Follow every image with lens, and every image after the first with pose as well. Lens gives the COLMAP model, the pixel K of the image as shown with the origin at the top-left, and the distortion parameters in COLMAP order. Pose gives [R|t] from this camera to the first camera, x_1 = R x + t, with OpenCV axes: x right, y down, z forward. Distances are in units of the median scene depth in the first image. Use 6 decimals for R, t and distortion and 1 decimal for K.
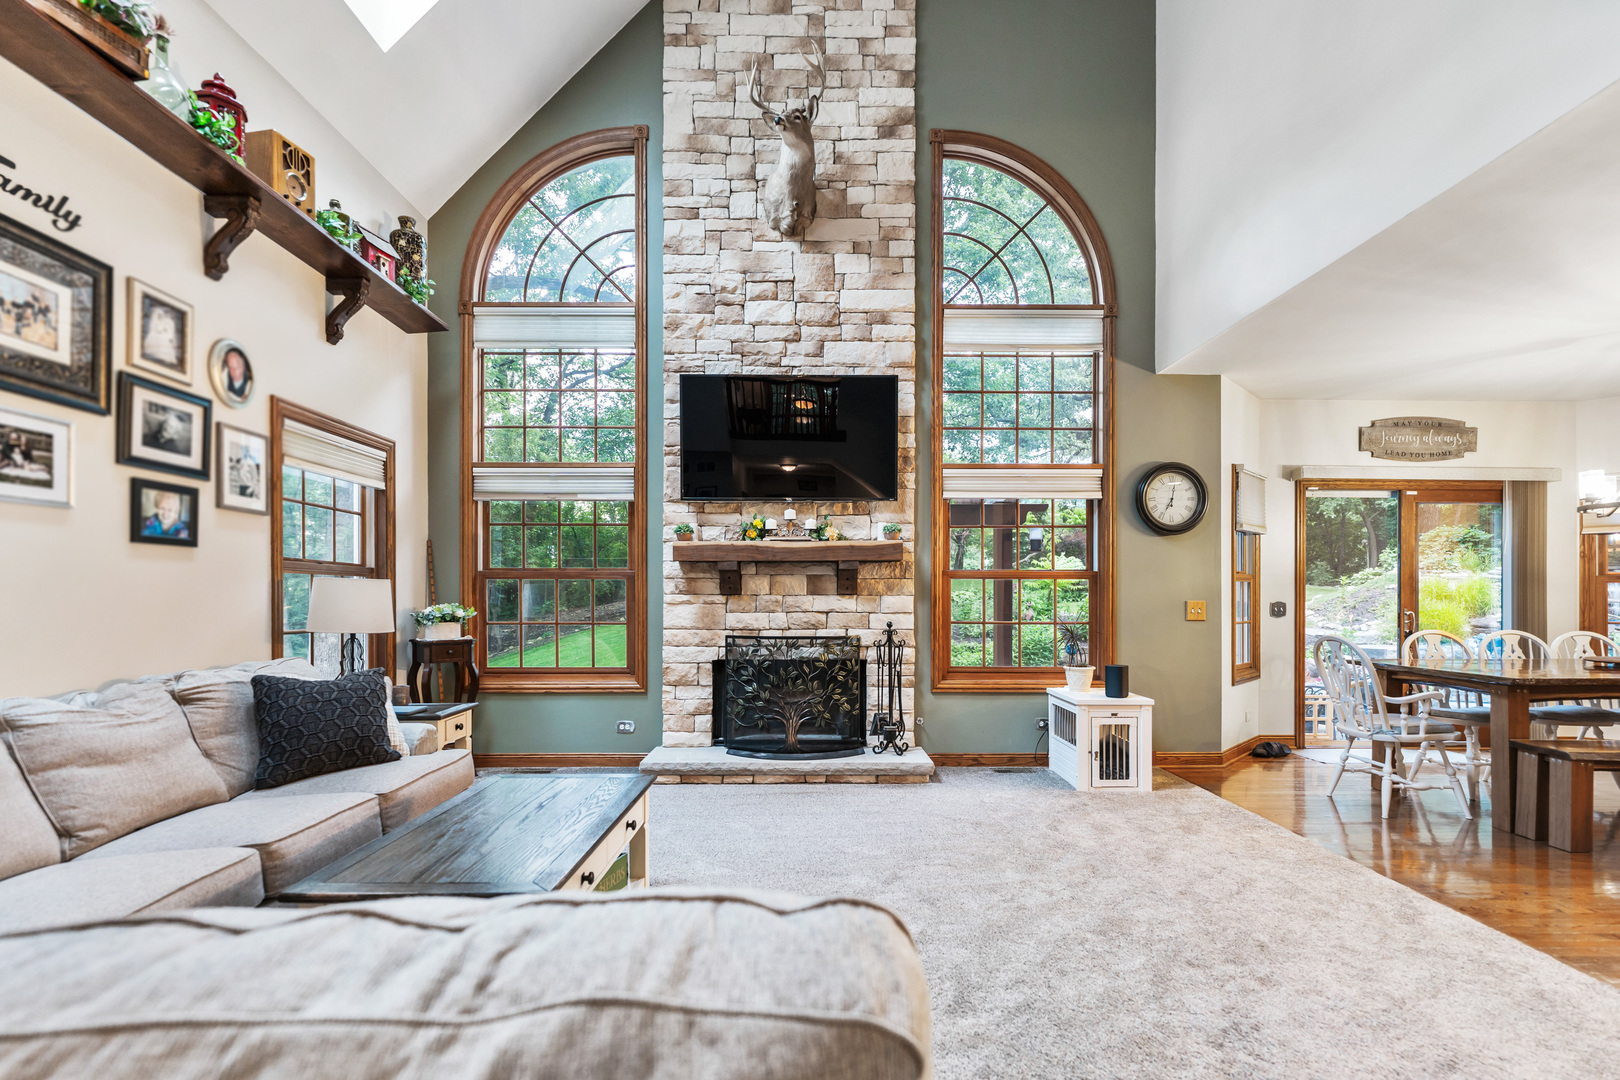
lens RADIAL K [[750.9, 0, 812.4], [0, 750.9, 598.8], [0, 0, 1]] dist [0.001156, -0.000971]
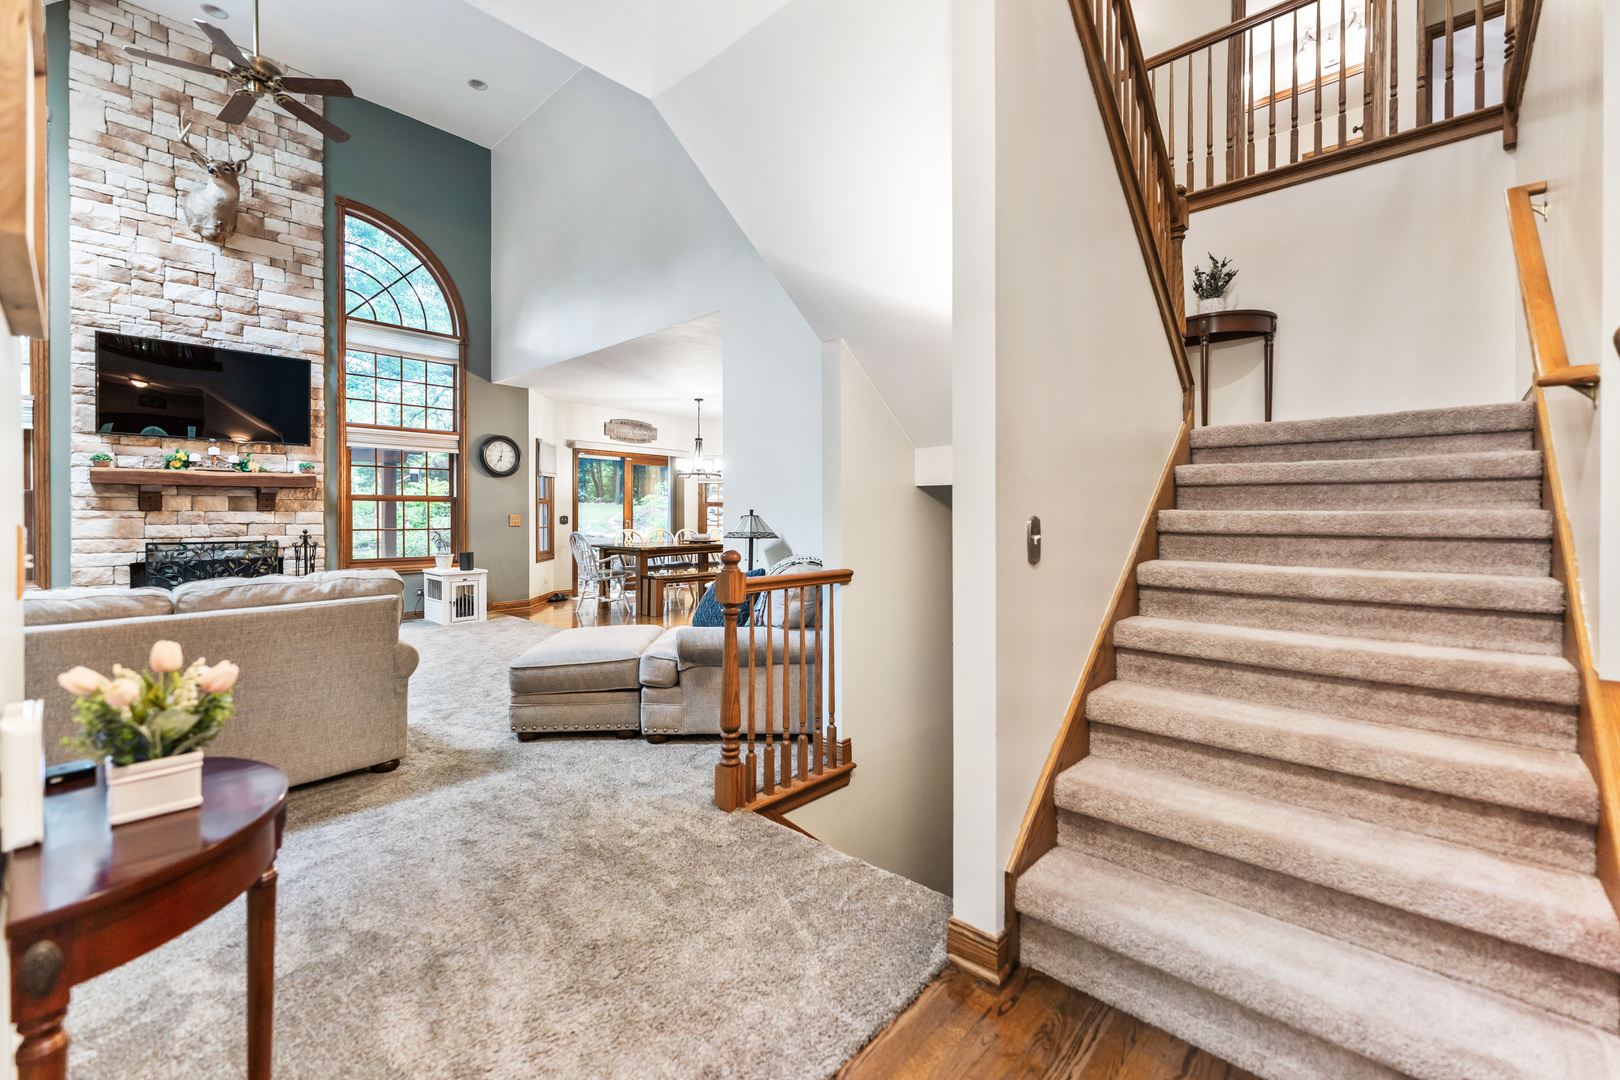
lens RADIAL K [[671.7, 0, 794.6], [0, 671.7, 517.1], [0, 0, 1]] dist [-0.000610, 0.000852]
pose [[0.688764, -0.003408, 0.724978, -0.181330], [0.000107, 0.999989, 0.004599, 0.000276], [-0.724986, -0.003089, 0.688757, -0.566196]]
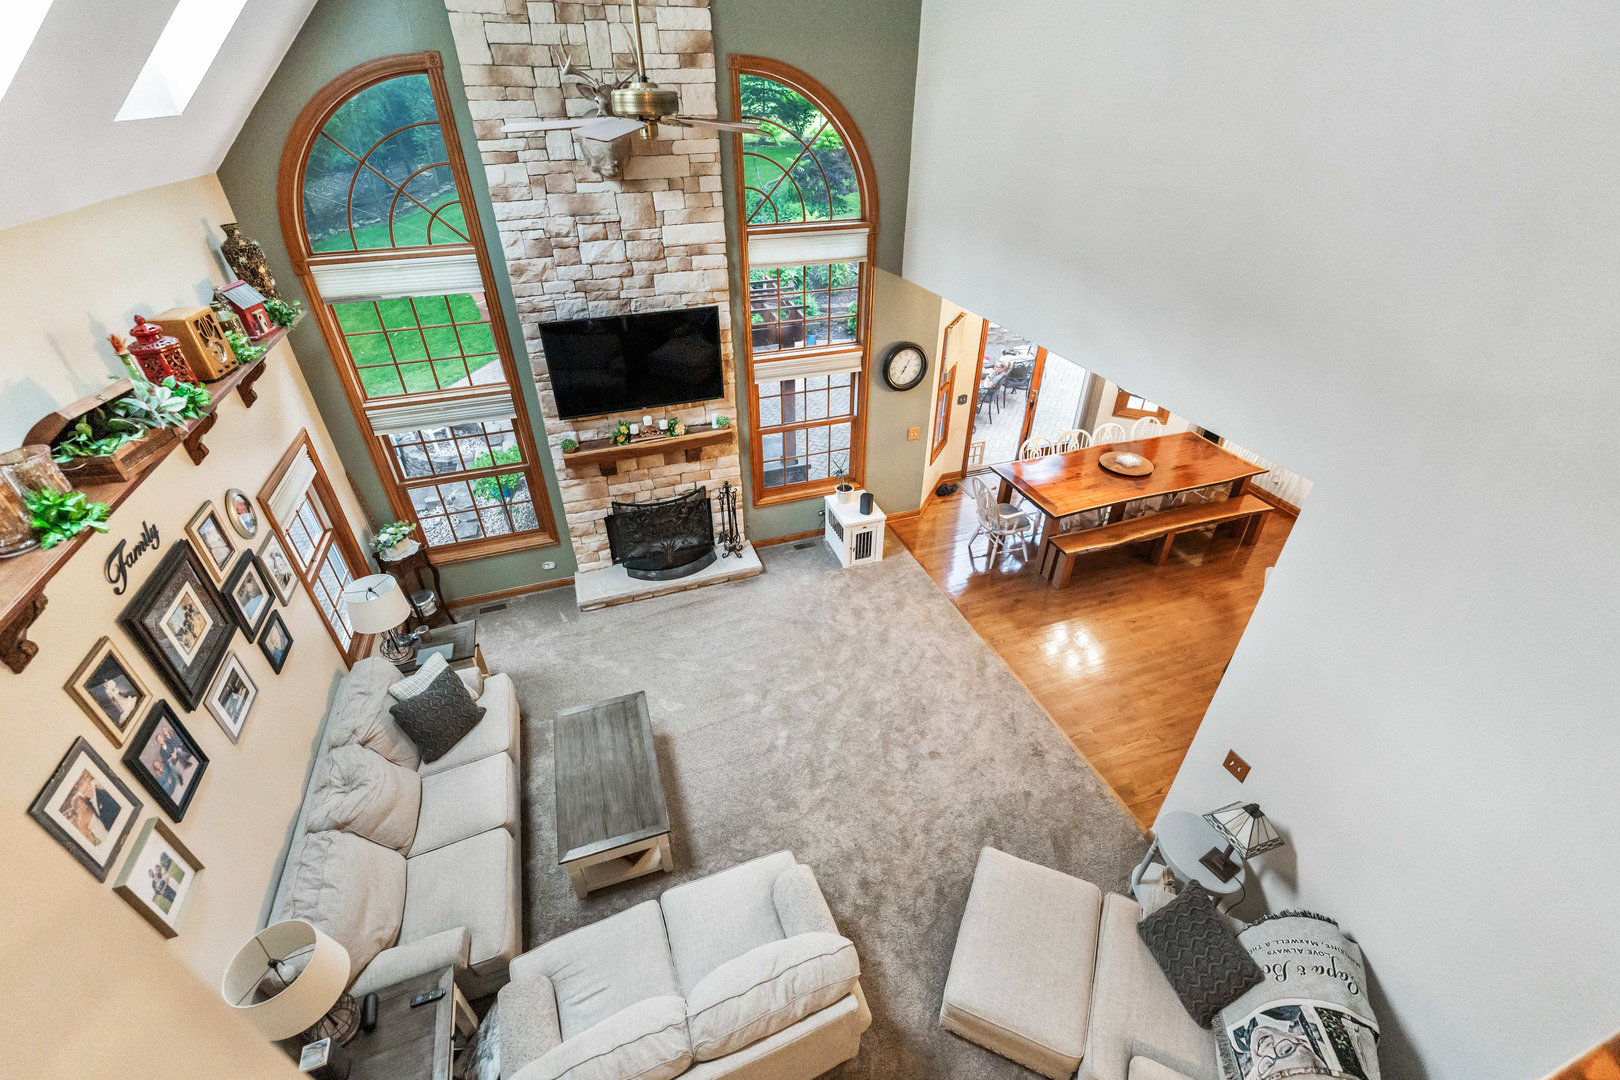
lens RADIAL K [[671.7, 0, 806.6], [0, 671.7, 540.5], [0, 0, 1]] dist [-0.000610, 0.000852]
pose [[0.945423, -0.183777, 0.269076, -0.120777], [0.003239, 0.831035, 0.556211, -0.587179], [-0.325830, -0.524983, 0.786274, -0.148899]]
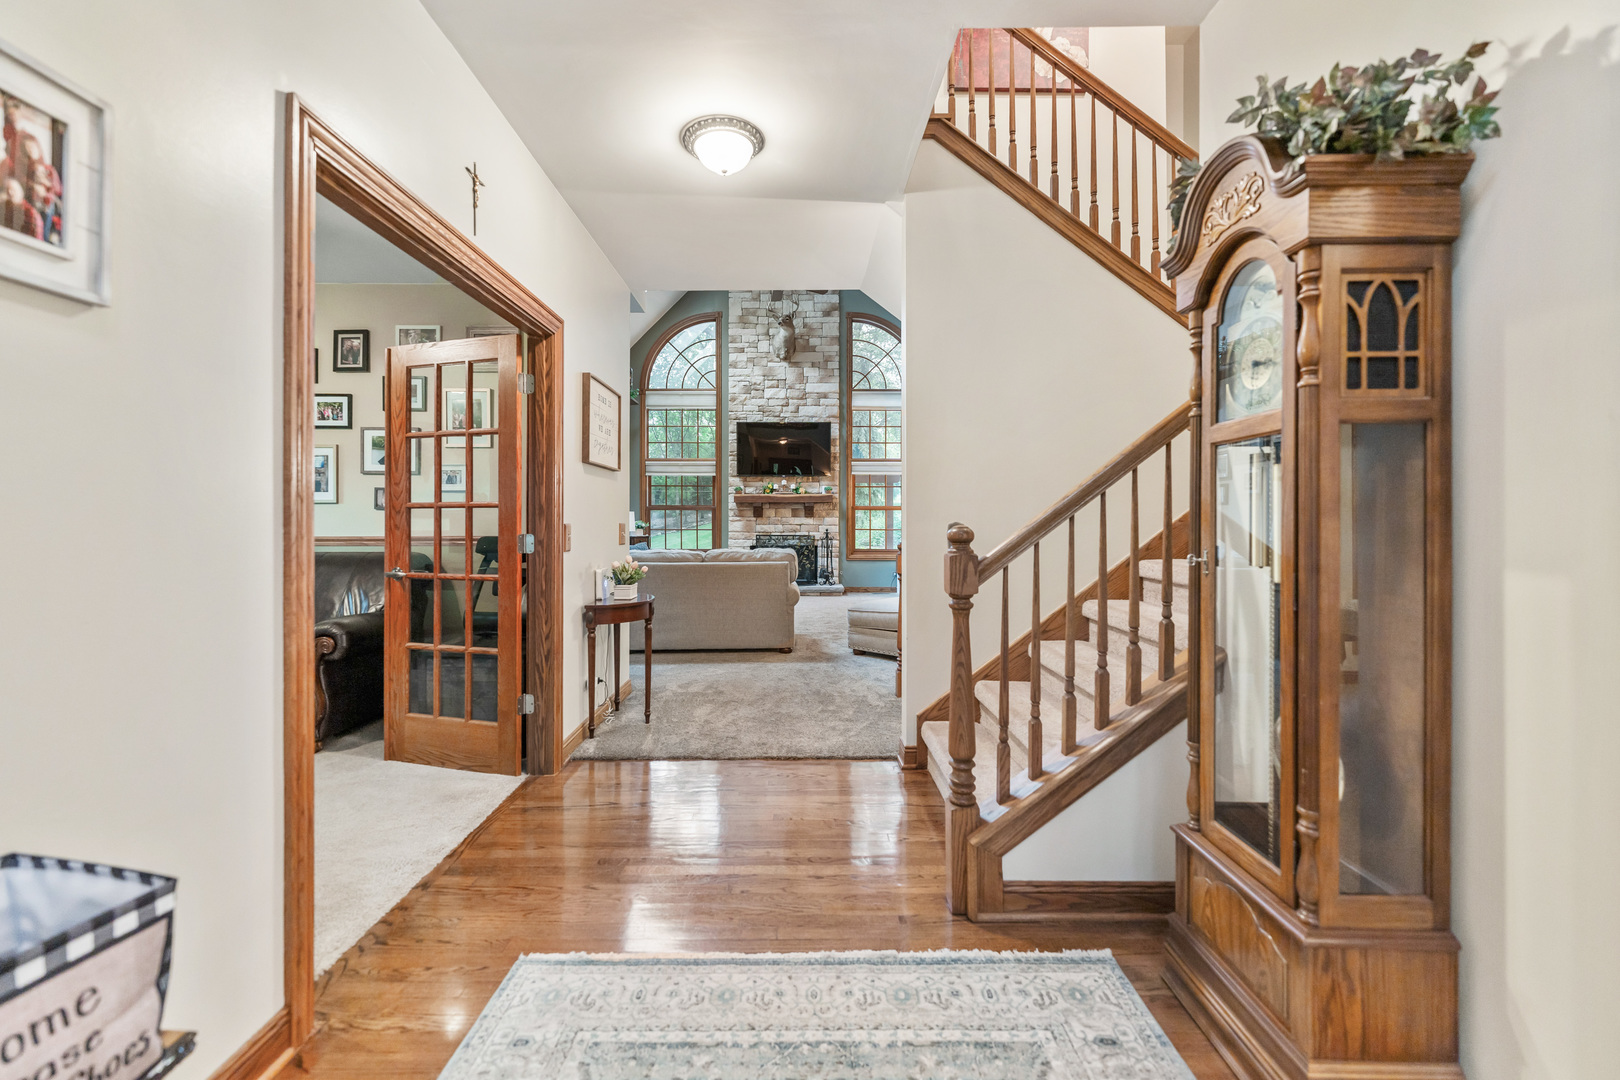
lens RADIAL K [[671.7, 0, 804.0], [0, 671.7, 523.3], [0, 0, 1]] dist [-0.000610, 0.000852]
pose [[0.999980, 0.000786, -0.006237, 0.043568], [-0.000741, 0.999974, 0.007213, -0.001281], [0.006243, -0.007208, 0.999955, -1.046180]]
